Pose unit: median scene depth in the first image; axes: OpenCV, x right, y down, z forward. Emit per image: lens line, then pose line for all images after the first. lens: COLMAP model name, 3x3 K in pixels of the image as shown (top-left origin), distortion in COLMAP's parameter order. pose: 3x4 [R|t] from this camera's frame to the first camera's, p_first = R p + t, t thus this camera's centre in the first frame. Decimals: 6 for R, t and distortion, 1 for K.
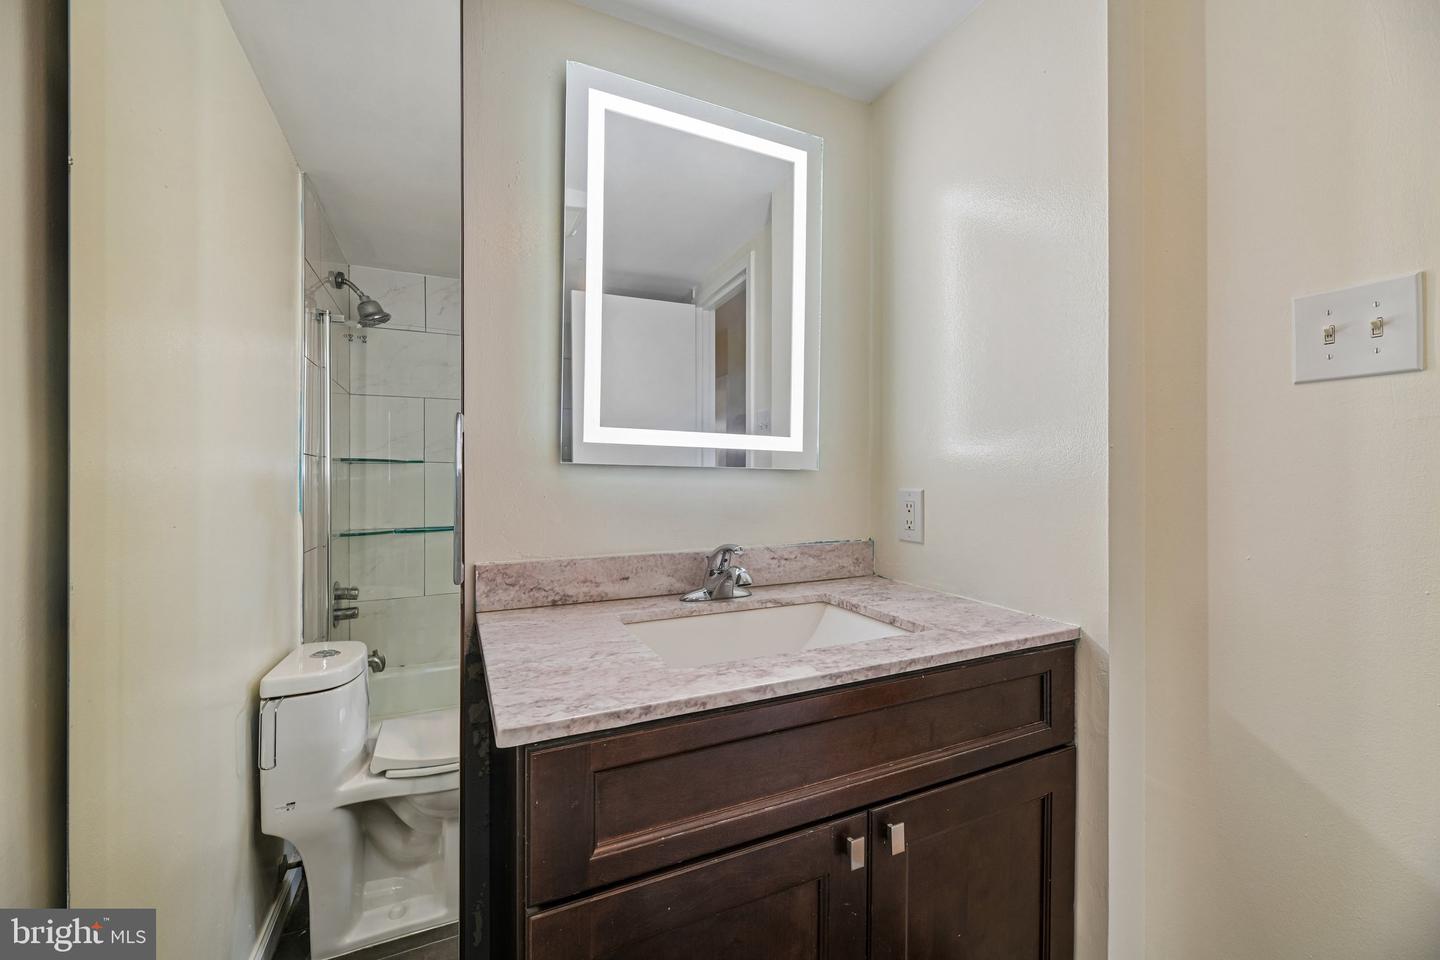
lens RADIAL K [[581.8, 0, 729.1], [0, 581.8, 482.4], [0, 0, 1]] dist [0.001385, -0.003730]
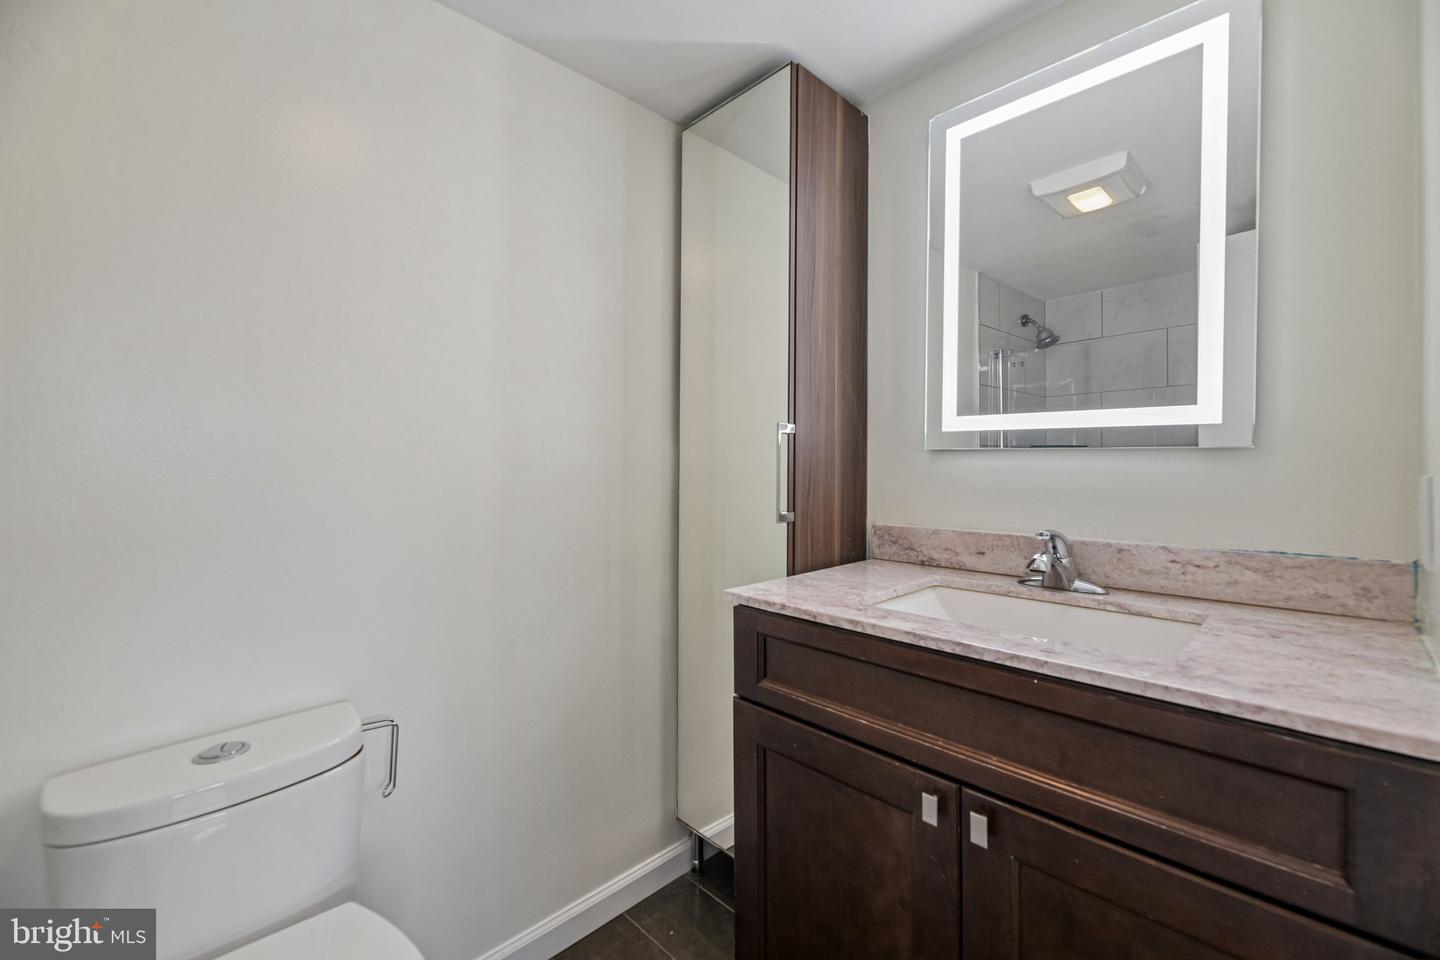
lens RADIAL K [[578.8, 0, 725.2], [0, 578.8, 476.4], [0, 0, 1]] dist [0.000952, -0.004601]
pose [[0.317831, 0.010499, -0.948089, 0.661432], [-0.010052, 0.999920, 0.007703, 0.016259], [0.948094, 0.007082, 0.317911, 0.184927]]
